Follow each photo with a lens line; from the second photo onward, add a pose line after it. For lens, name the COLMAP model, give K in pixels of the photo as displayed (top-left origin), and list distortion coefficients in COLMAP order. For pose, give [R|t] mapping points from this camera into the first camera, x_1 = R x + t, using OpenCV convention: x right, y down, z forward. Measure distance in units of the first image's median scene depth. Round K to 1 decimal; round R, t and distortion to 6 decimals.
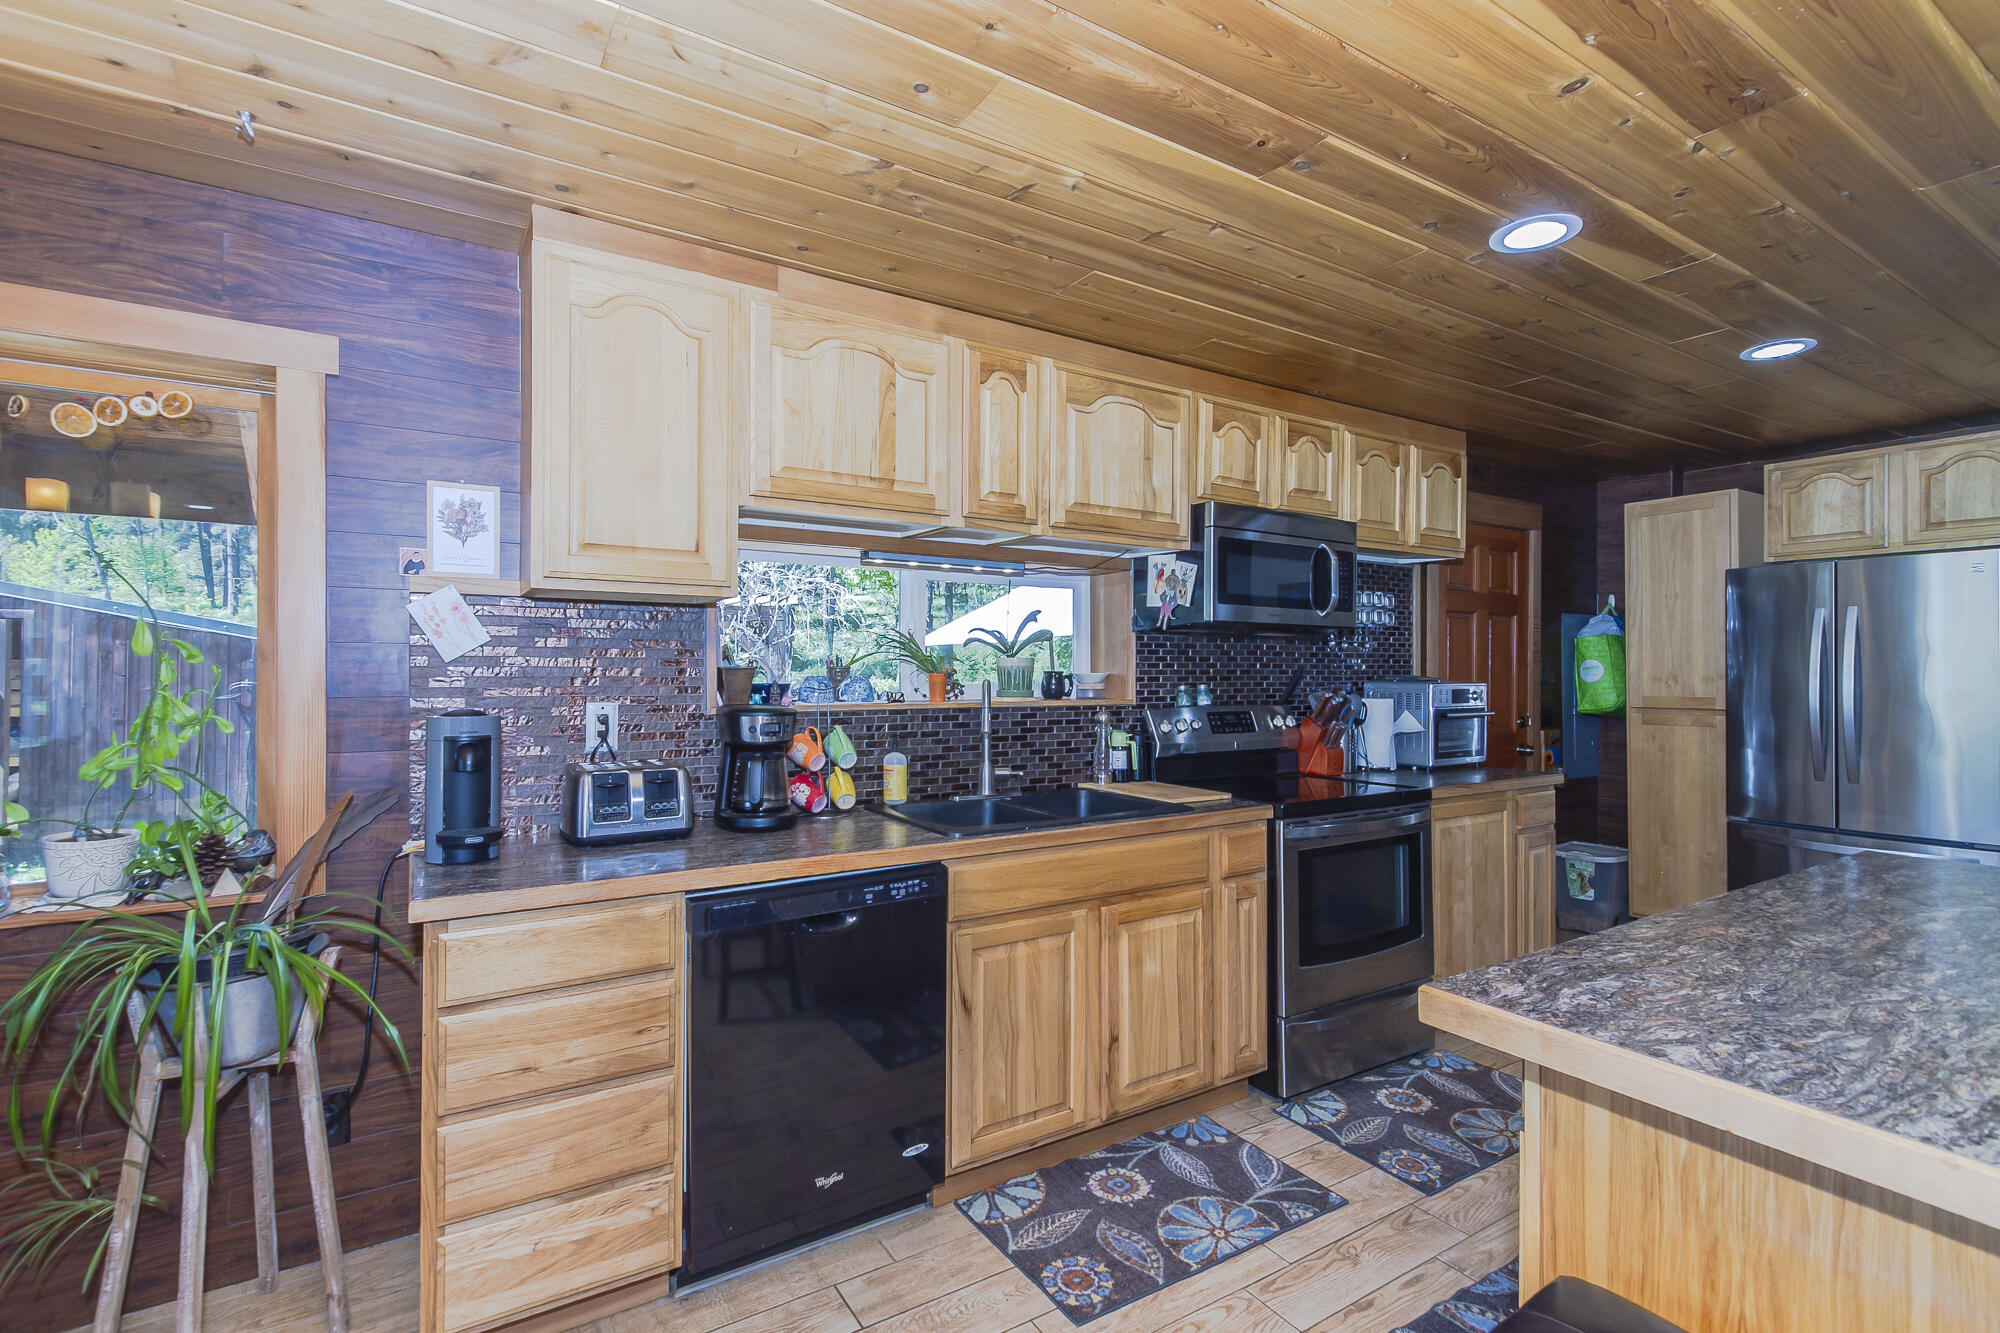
lens RADIAL K [[911.7, 0, 991.8], [0, 911.7, 666.4], [0, 0, 1]] dist [0.006664, -0.001271]
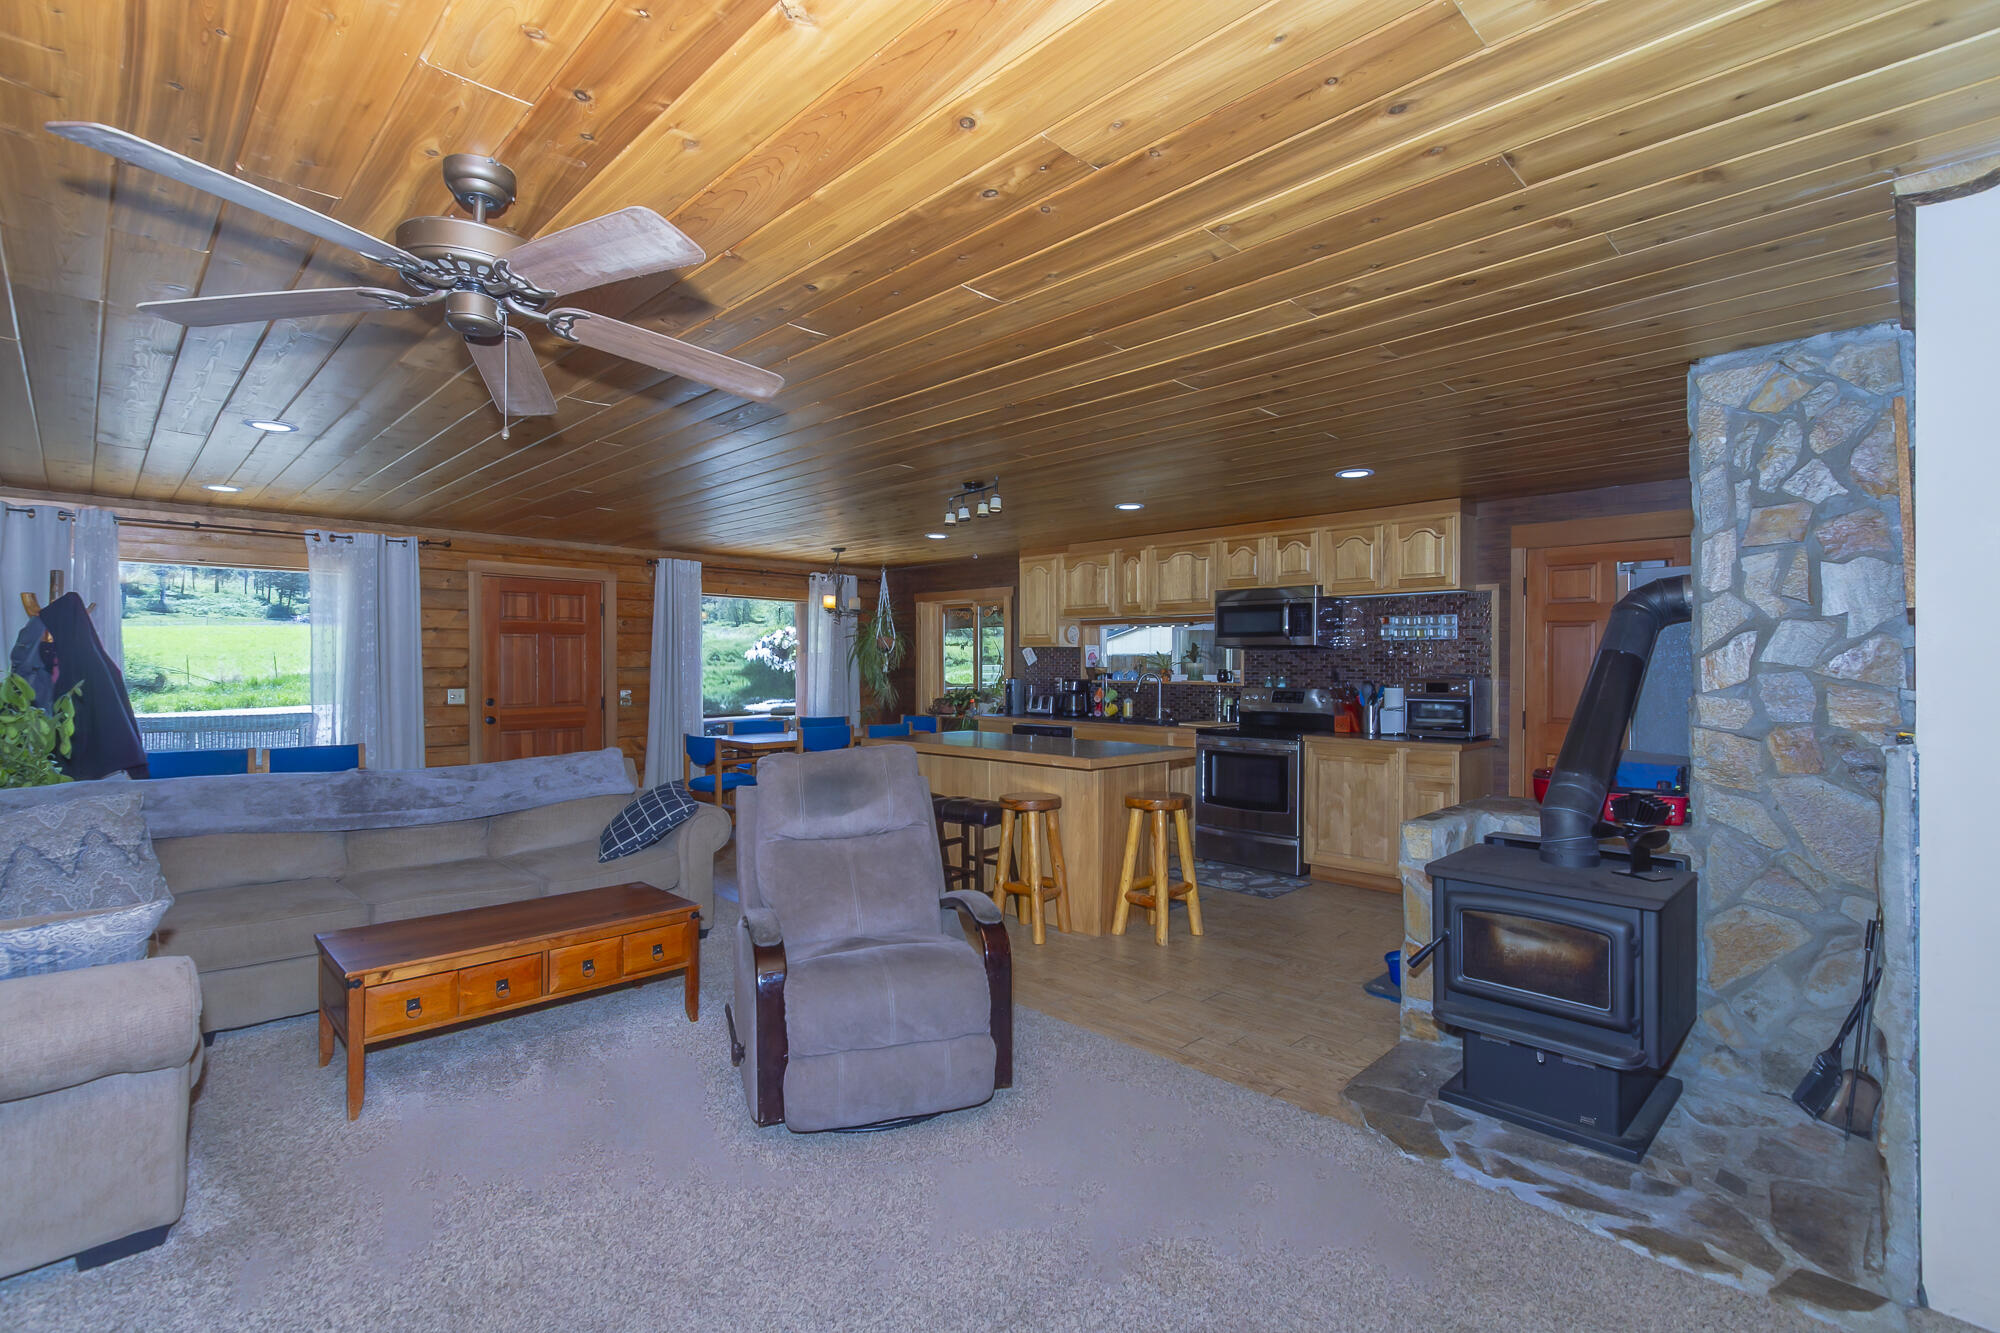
lens RADIAL K [[911.7, 0, 991.8], [0, 911.7, 666.4], [0, 0, 1]] dist [0.006664, -0.001271]
pose [[0.223028, 0.000797, -0.974812, 2.125657], [-0.001402, 0.999999, 0.000496, -0.001463], [0.974811, 0.001256, 0.223029, 0.000908]]
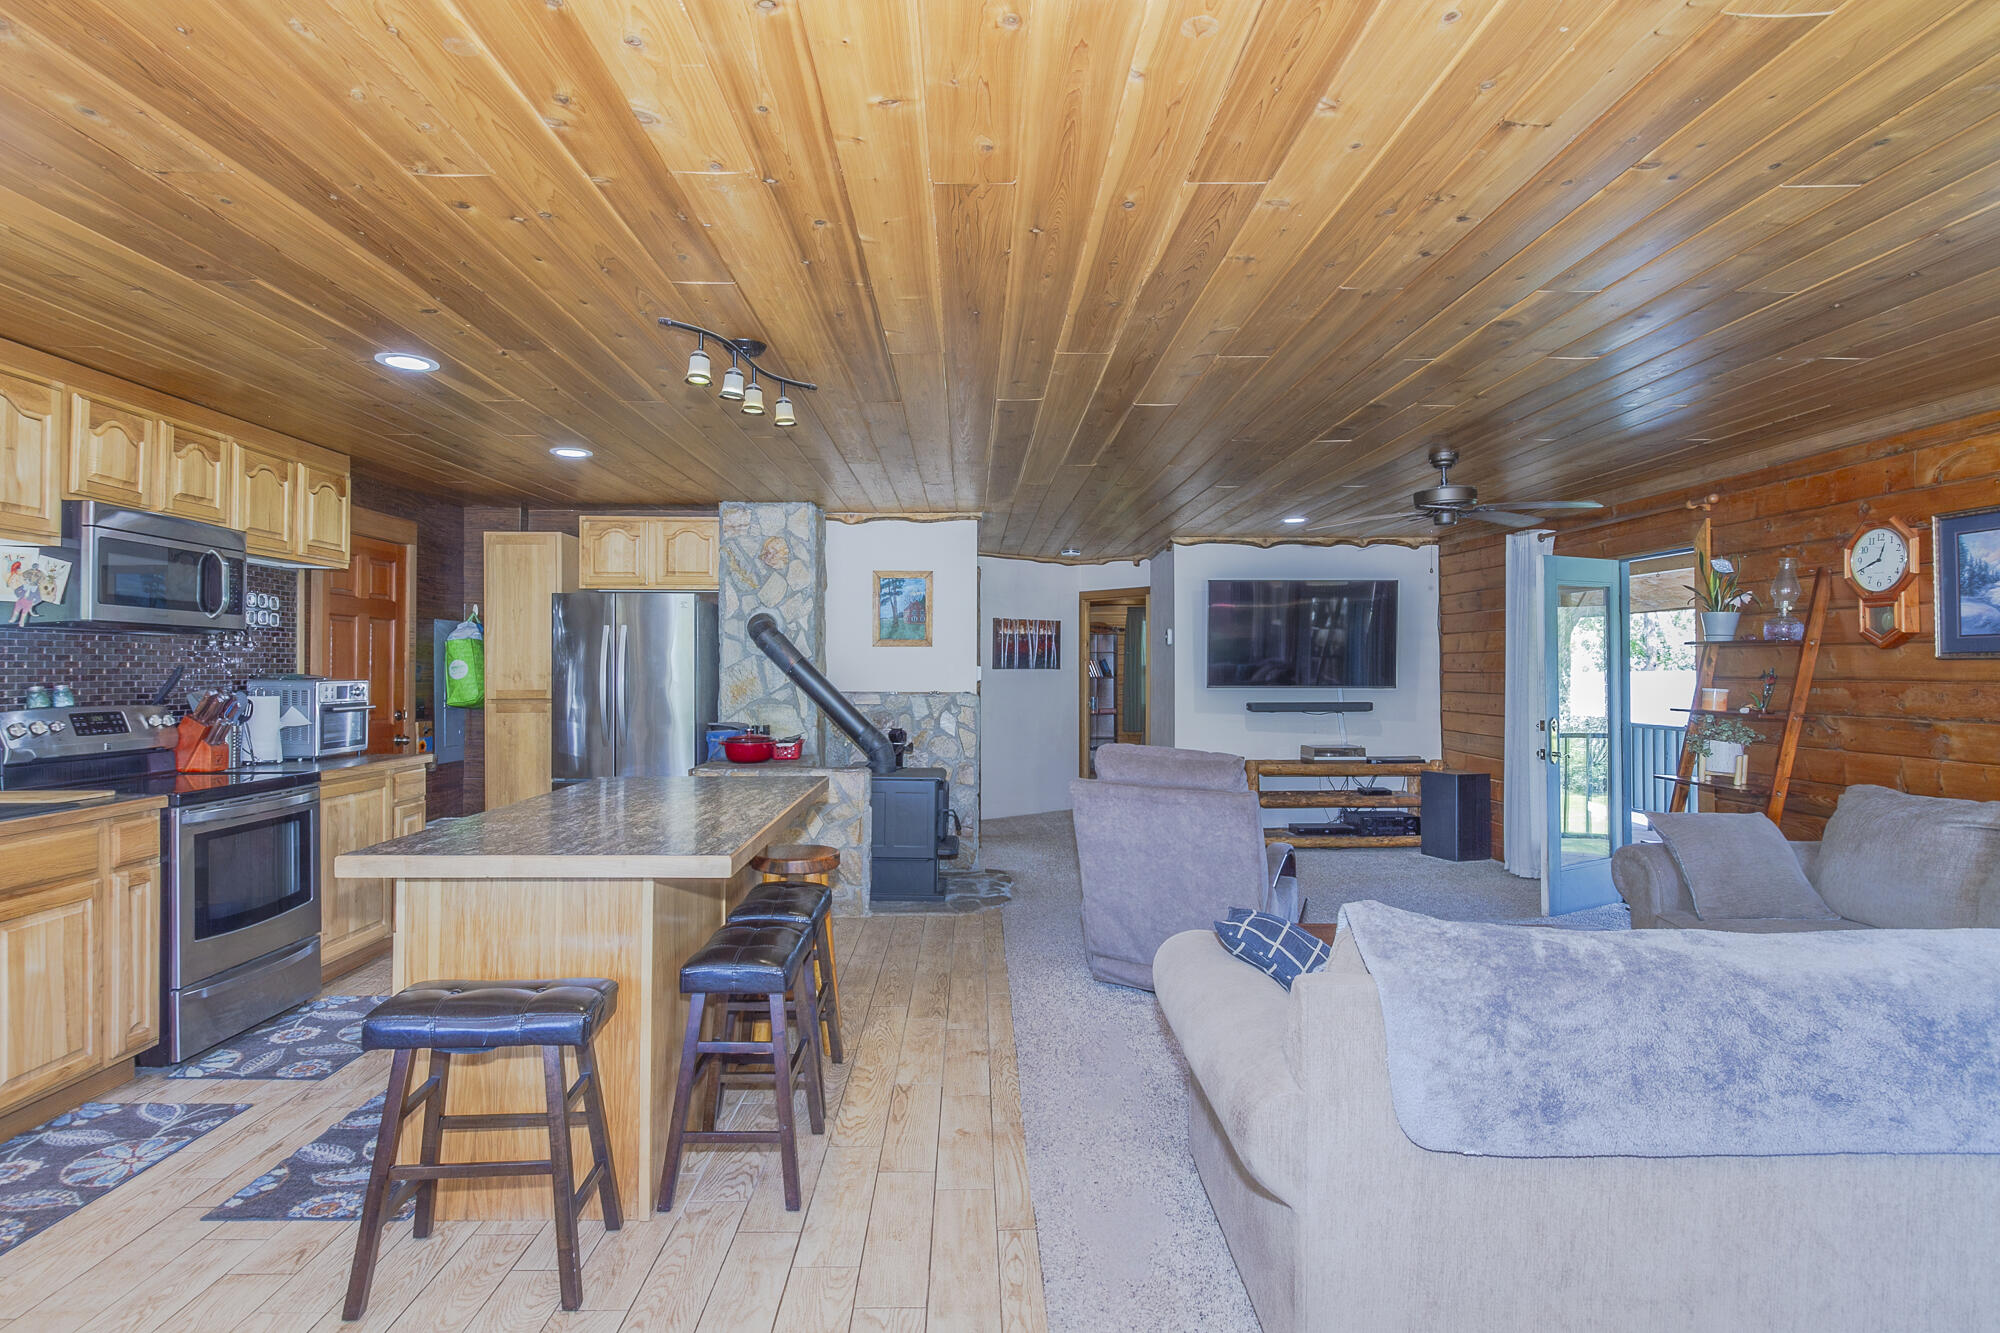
lens RADIAL K [[1056.3, 0, 990.9], [0, 1056.3, 664.4], [0, 0, 1]] dist [0.003551, -0.000536]
pose [[0.511631, 0.003703, 0.859197, -0.238573], [-0.005575, 0.999984, -0.000989, -0.005804], [-0.859187, -0.004284, 0.511643, -0.420172]]
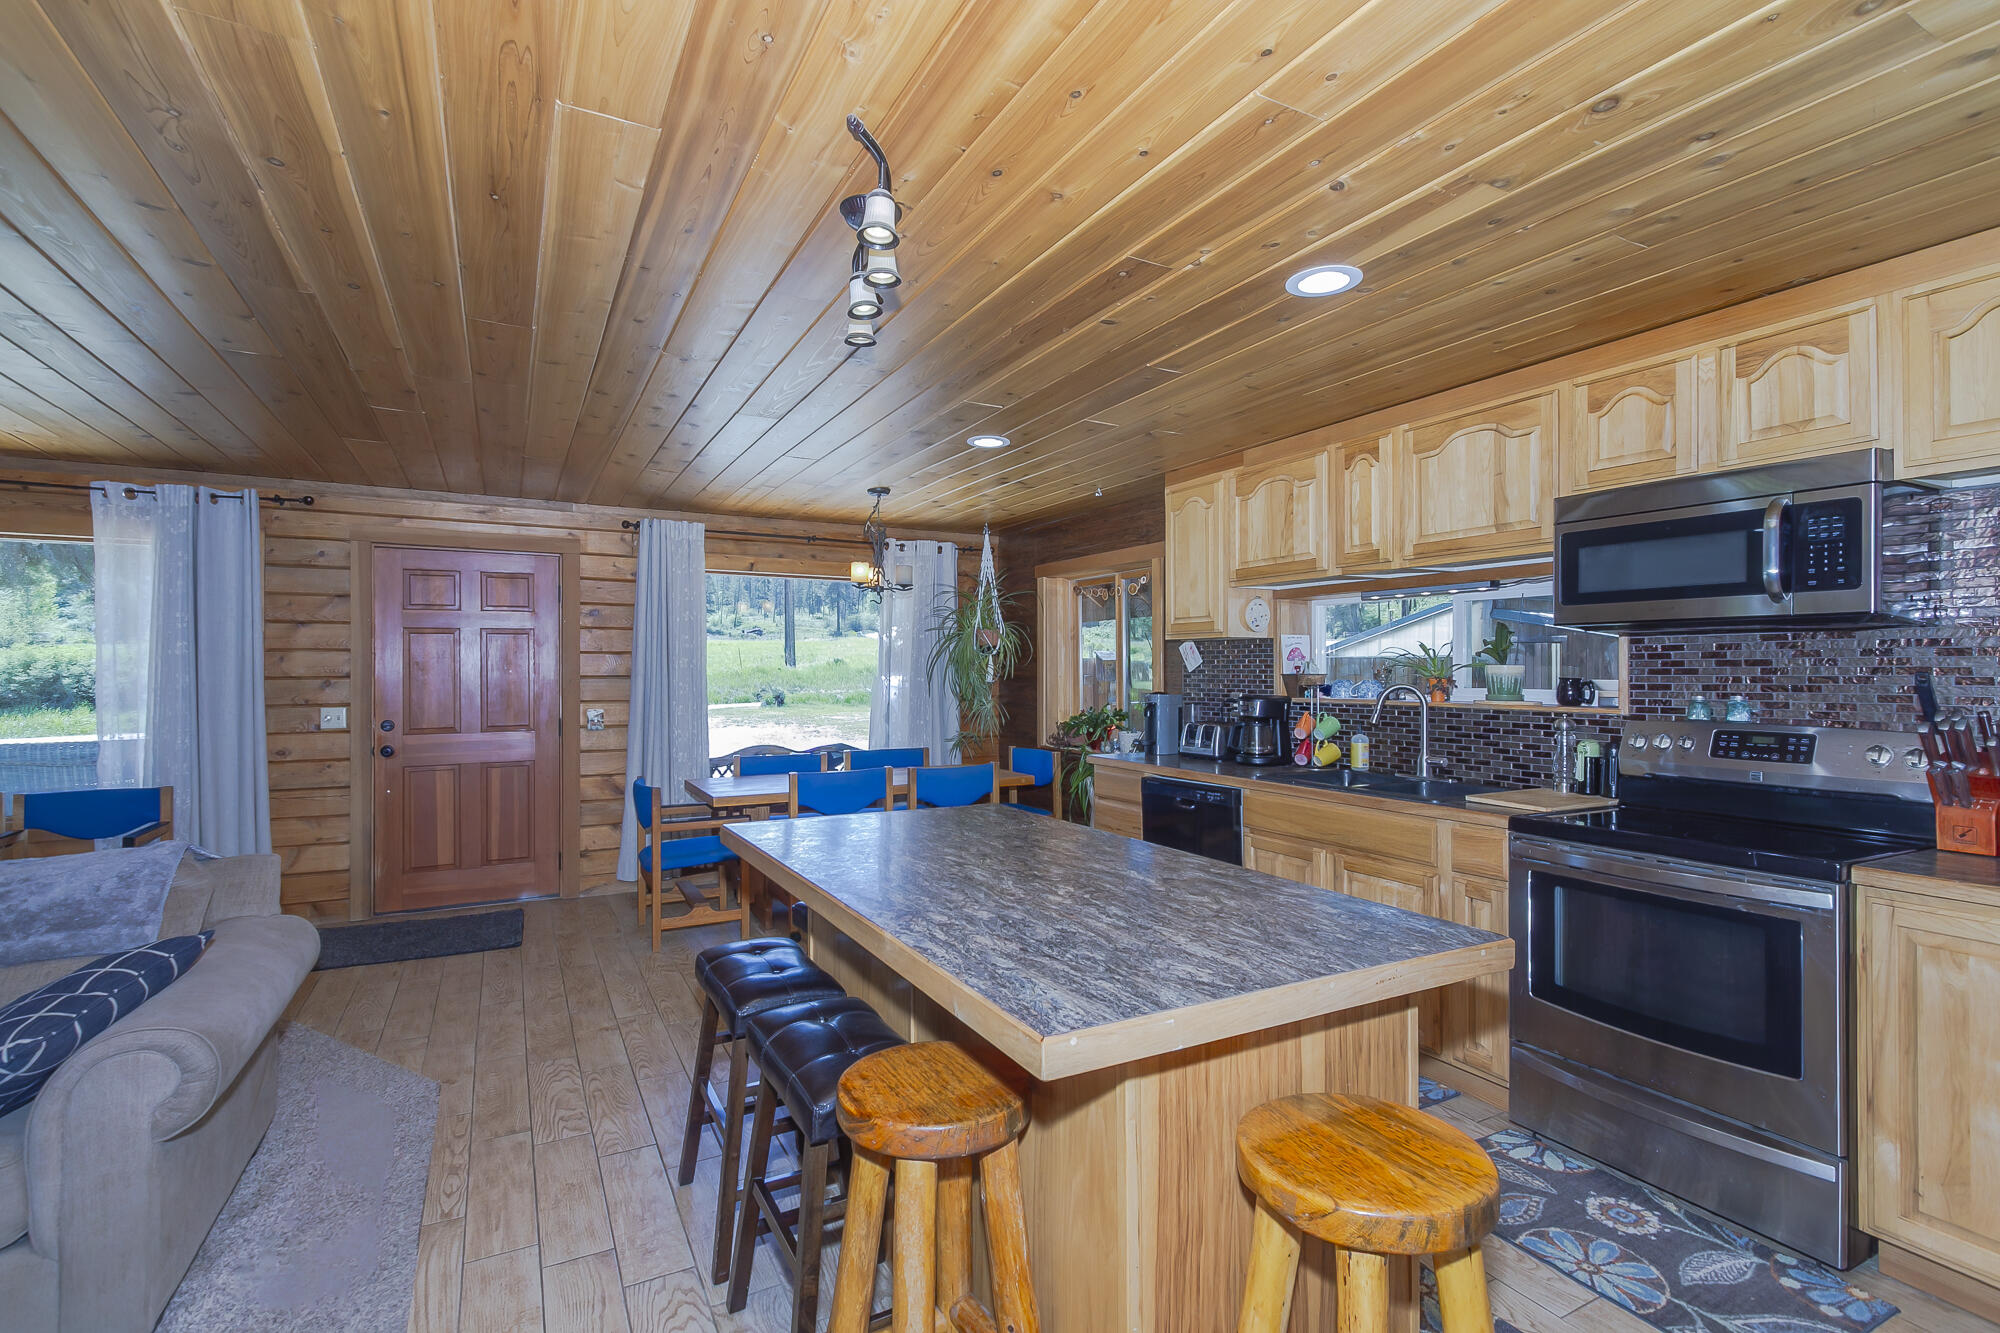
lens RADIAL K [[911.7, 0, 991.8], [0, 911.7, 666.4], [0, 0, 1]] dist [0.006664, -0.001271]
pose [[-0.064648, -0.006829, -0.997885, 1.166004], [0.002013, 0.999974, -0.006974, -0.001339], [0.997906, -0.002460, -0.064632, 0.454923]]
